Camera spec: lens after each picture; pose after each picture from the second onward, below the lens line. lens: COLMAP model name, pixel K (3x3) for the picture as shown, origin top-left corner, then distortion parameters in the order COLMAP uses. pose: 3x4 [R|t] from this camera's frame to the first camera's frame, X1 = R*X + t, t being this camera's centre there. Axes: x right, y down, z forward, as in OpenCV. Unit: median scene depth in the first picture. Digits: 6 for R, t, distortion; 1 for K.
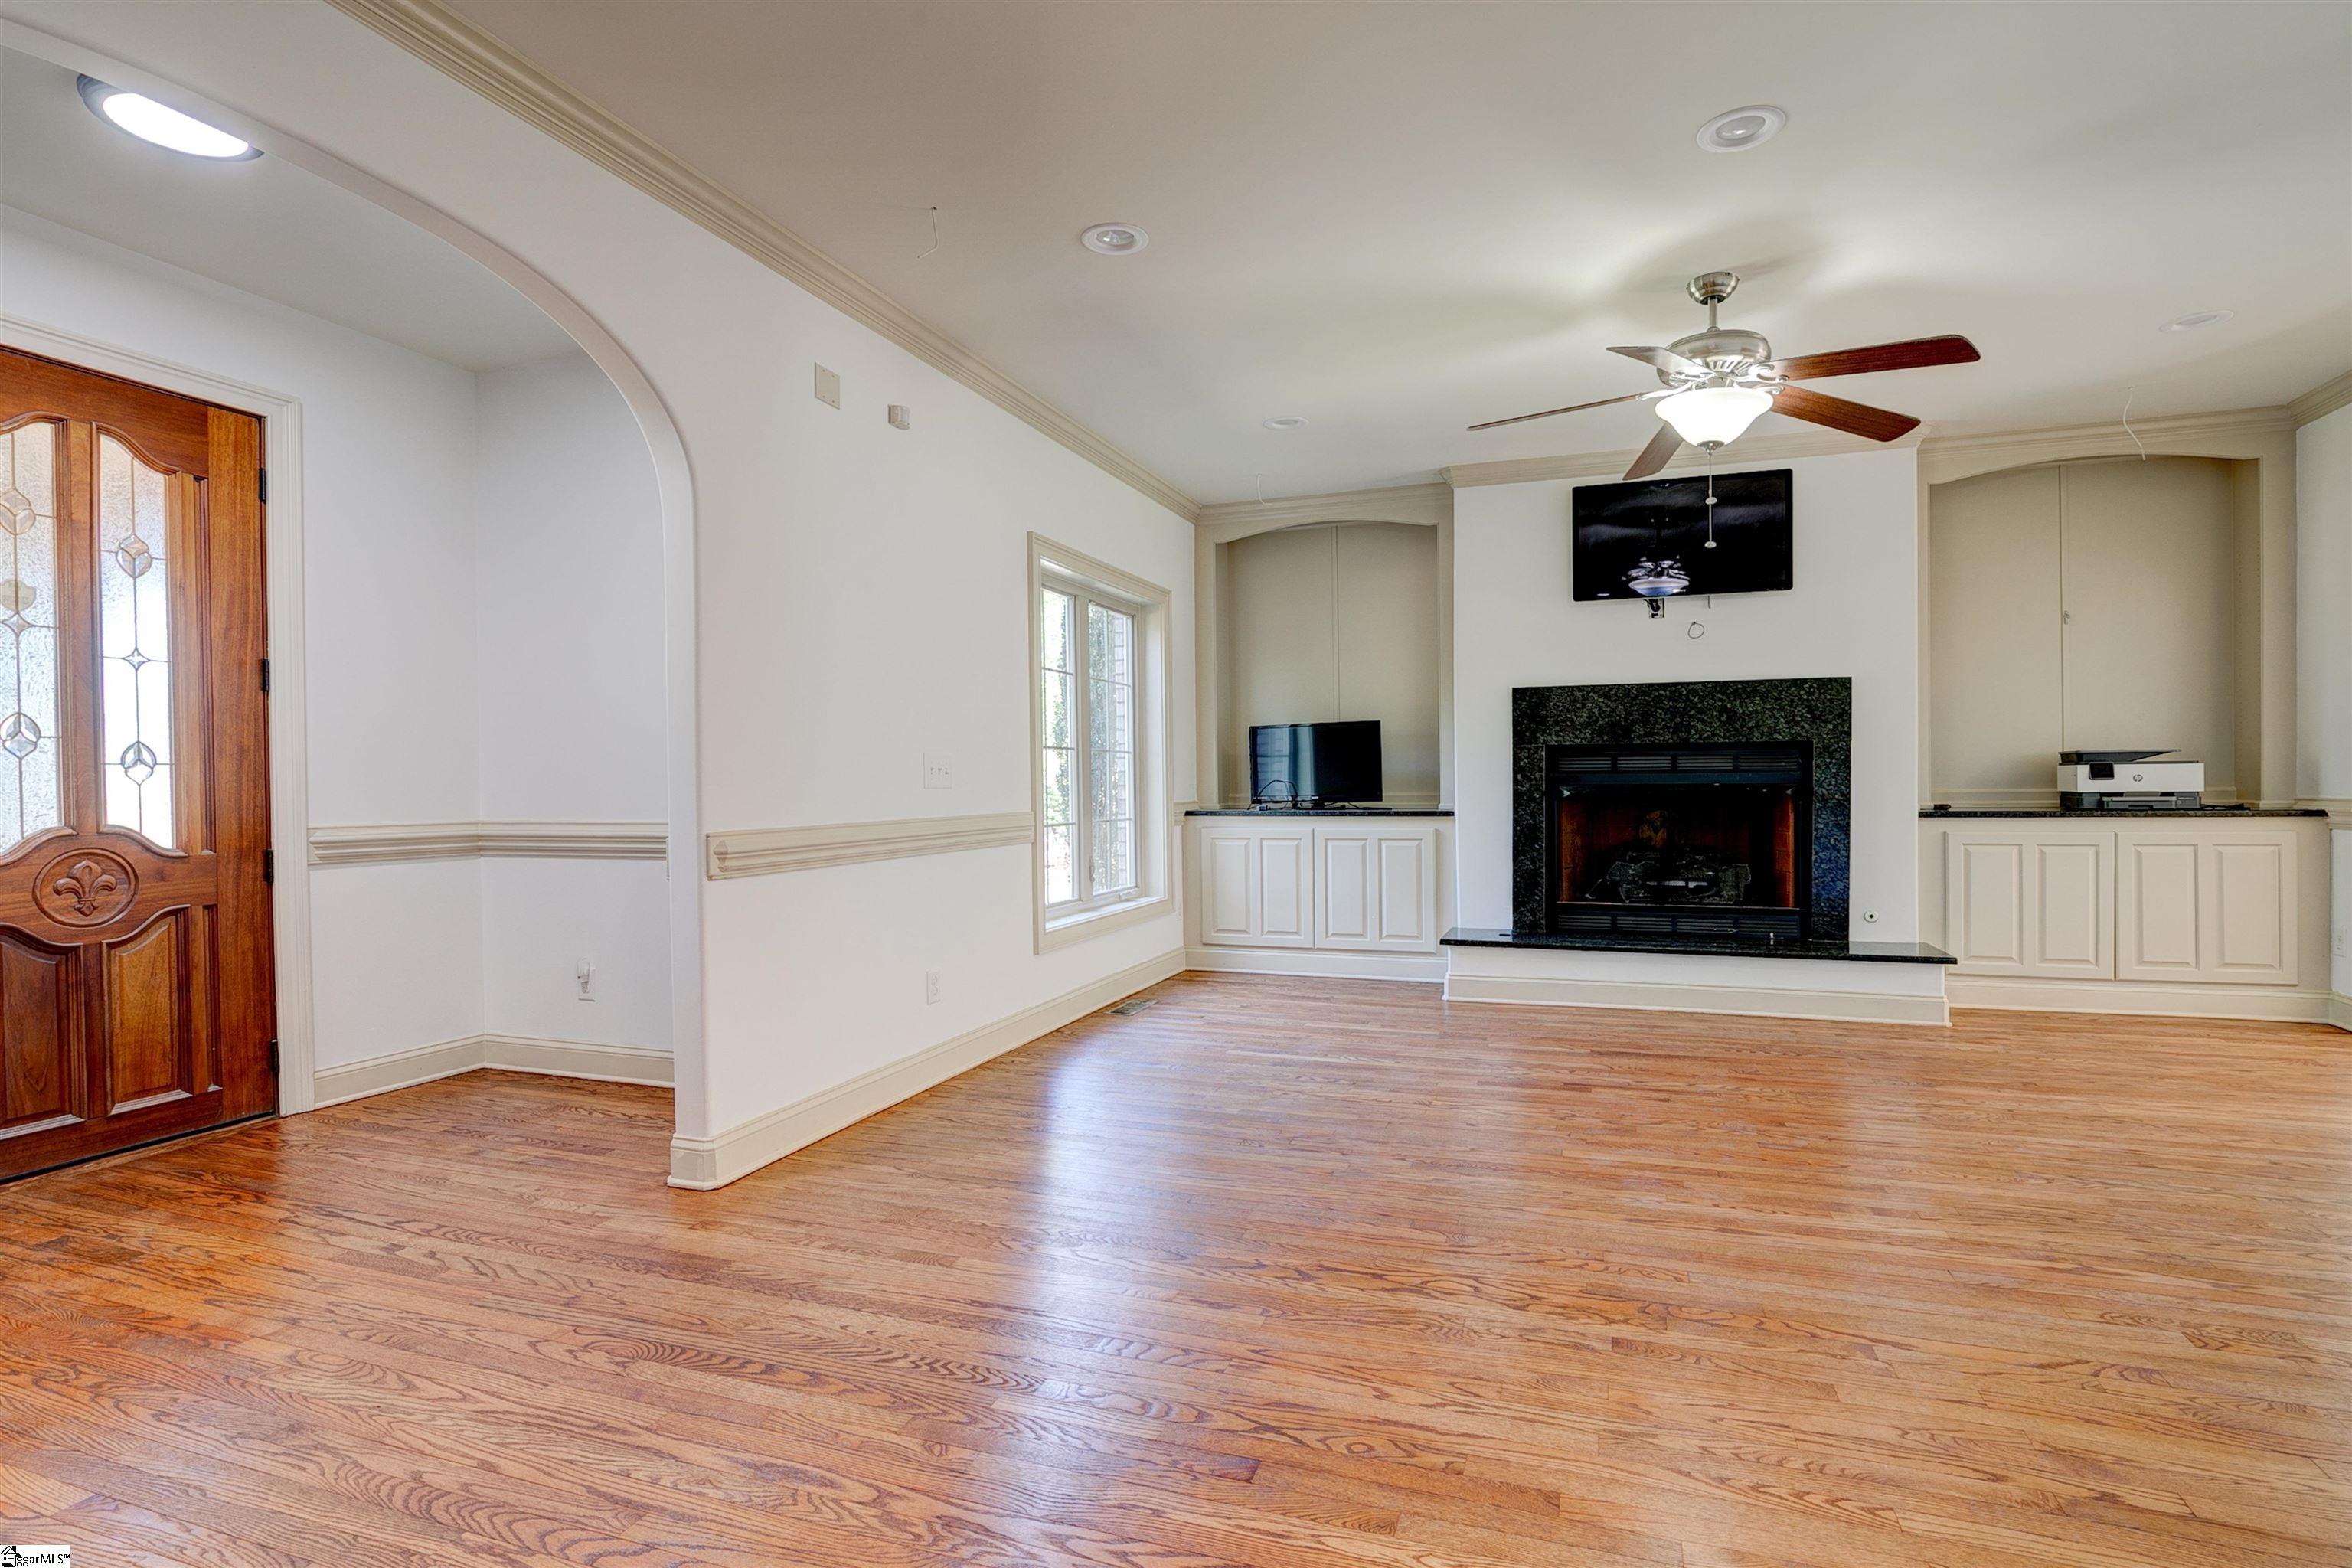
lens RADIAL K [[1082.4, 0, 1179.6], [0, 1082.4, 789.5], [0, 0, 1]] dist [-0.011928, 0.000300]
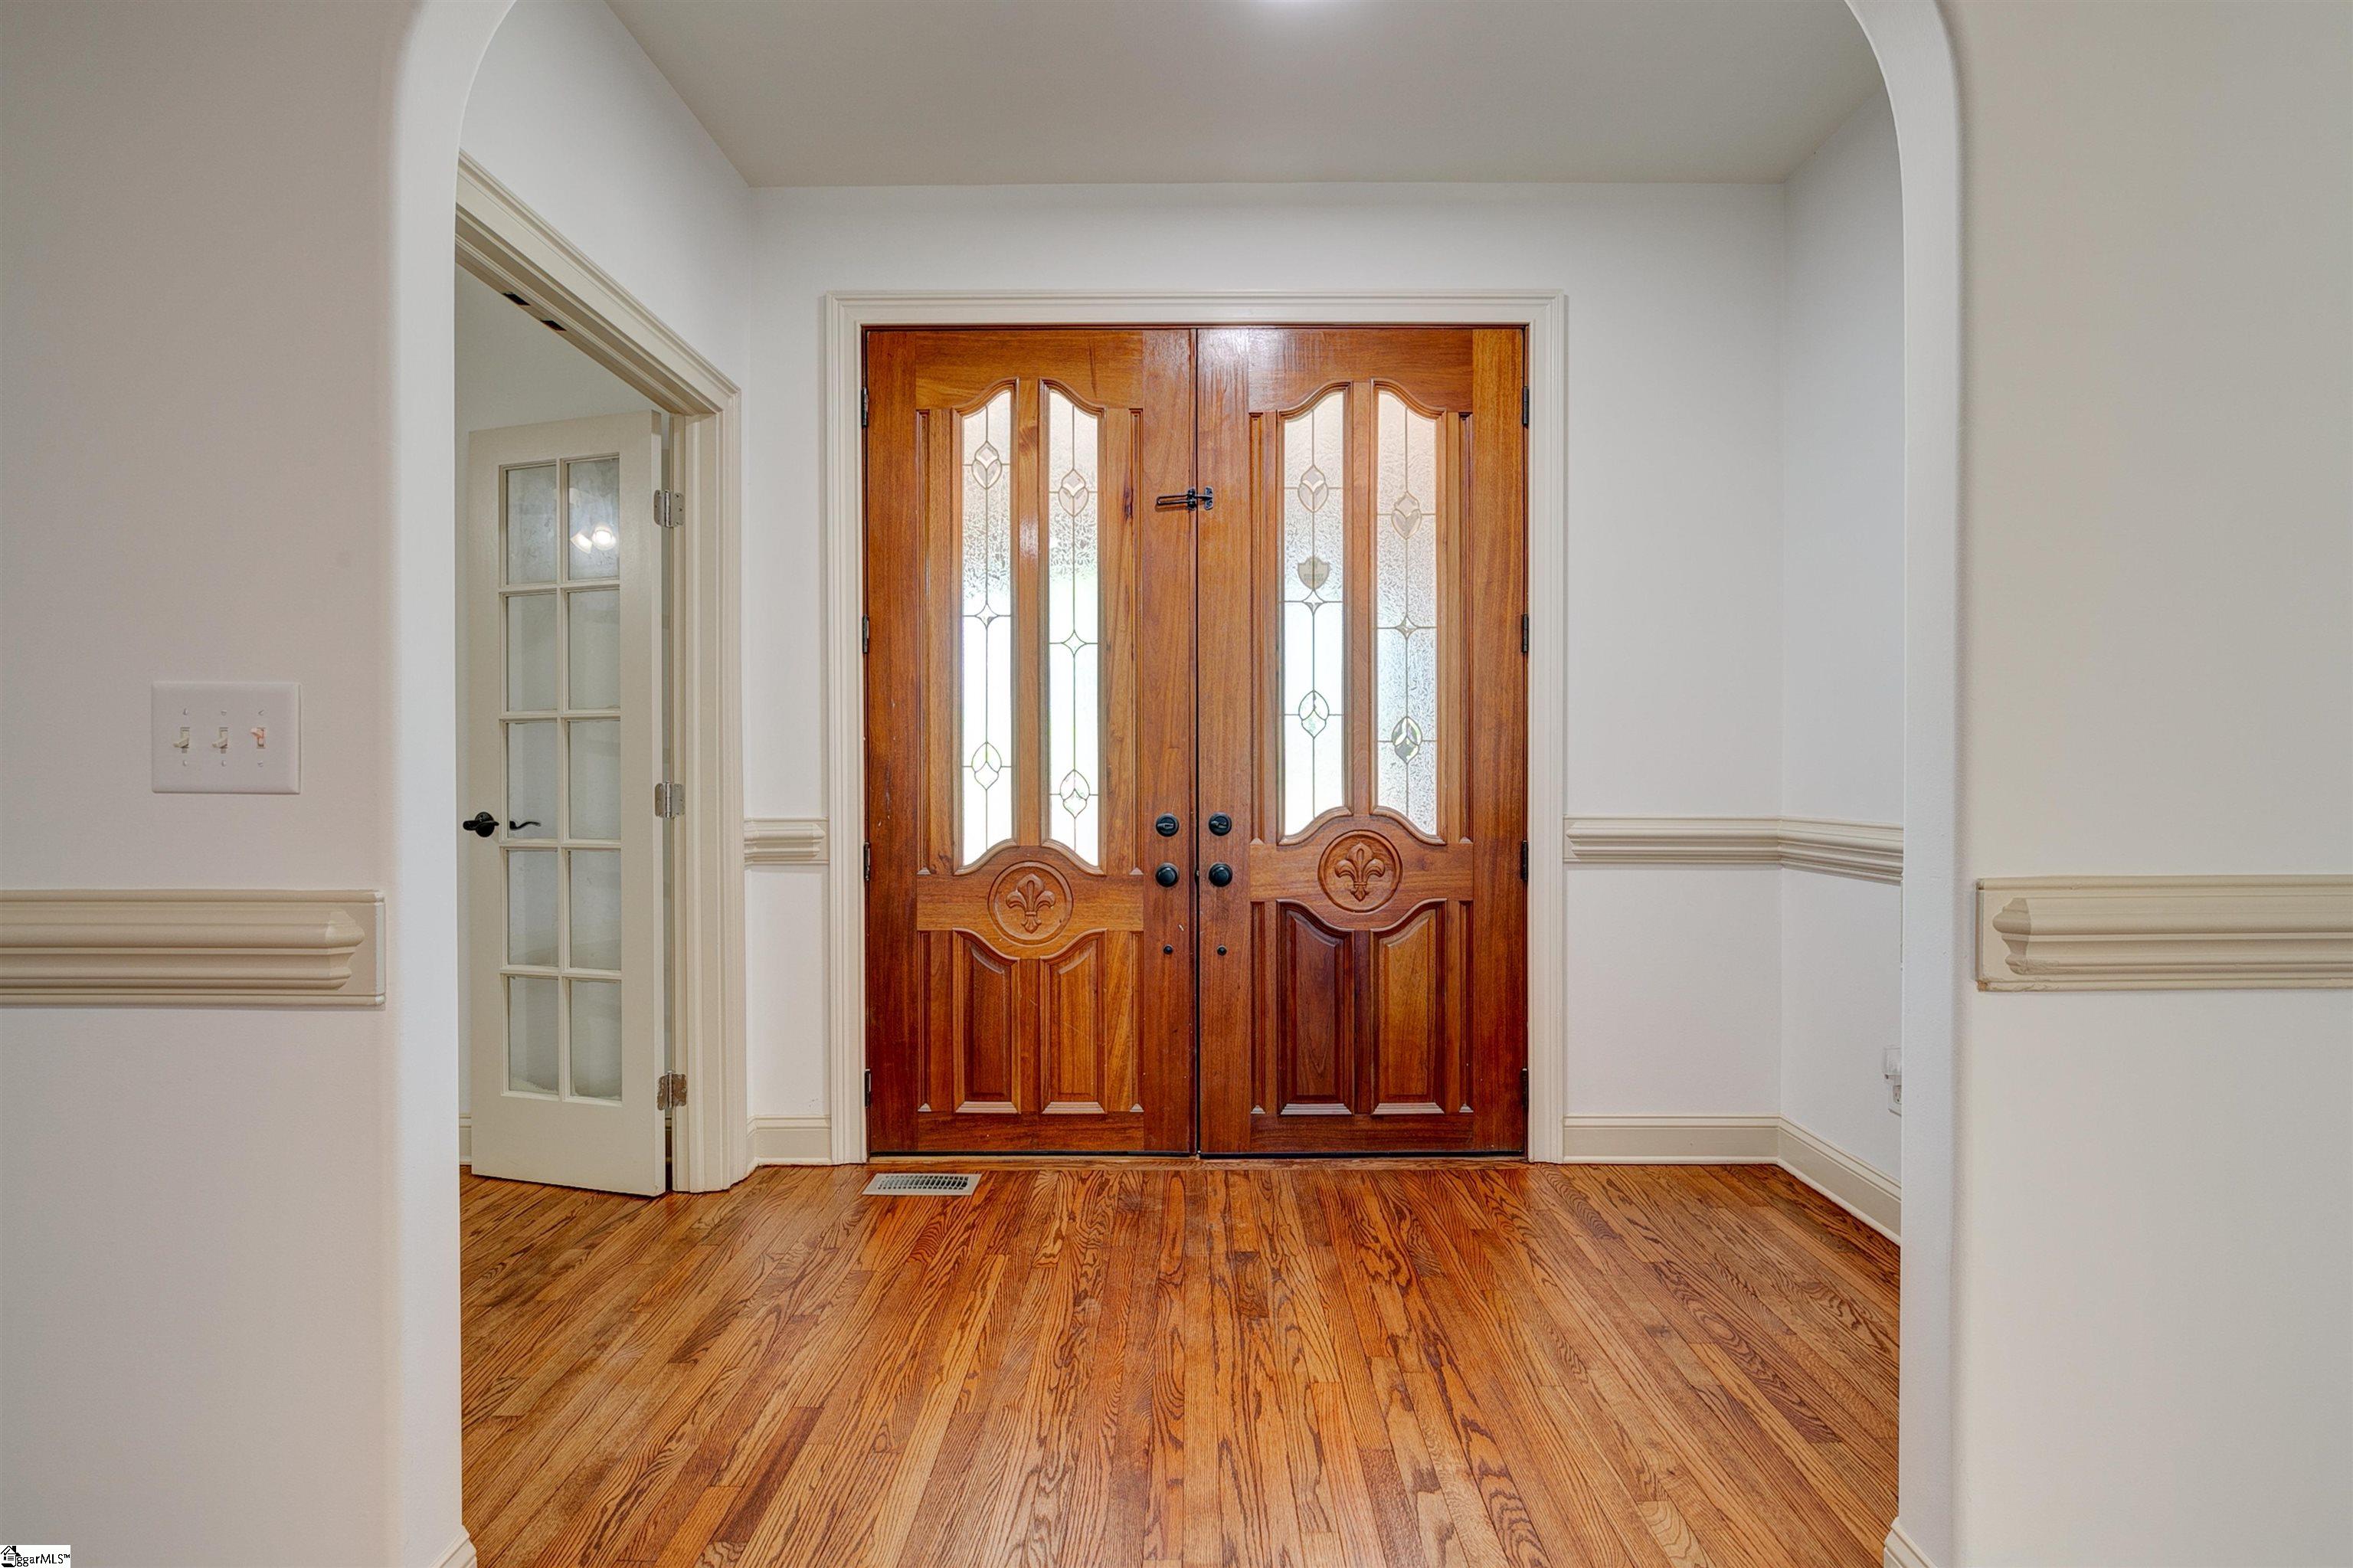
lens RADIAL K [[1178.0, 0, 1188.0], [0, 1178.0, 791.7], [0, 0, 1]] dist [-0.009958, -0.000772]
pose [[0.378674, 0.023845, -0.925223, -0.107647], [-0.007801, 0.999715, 0.022572, -0.001715], [0.925497, -0.001329, 0.378752, 0.450376]]
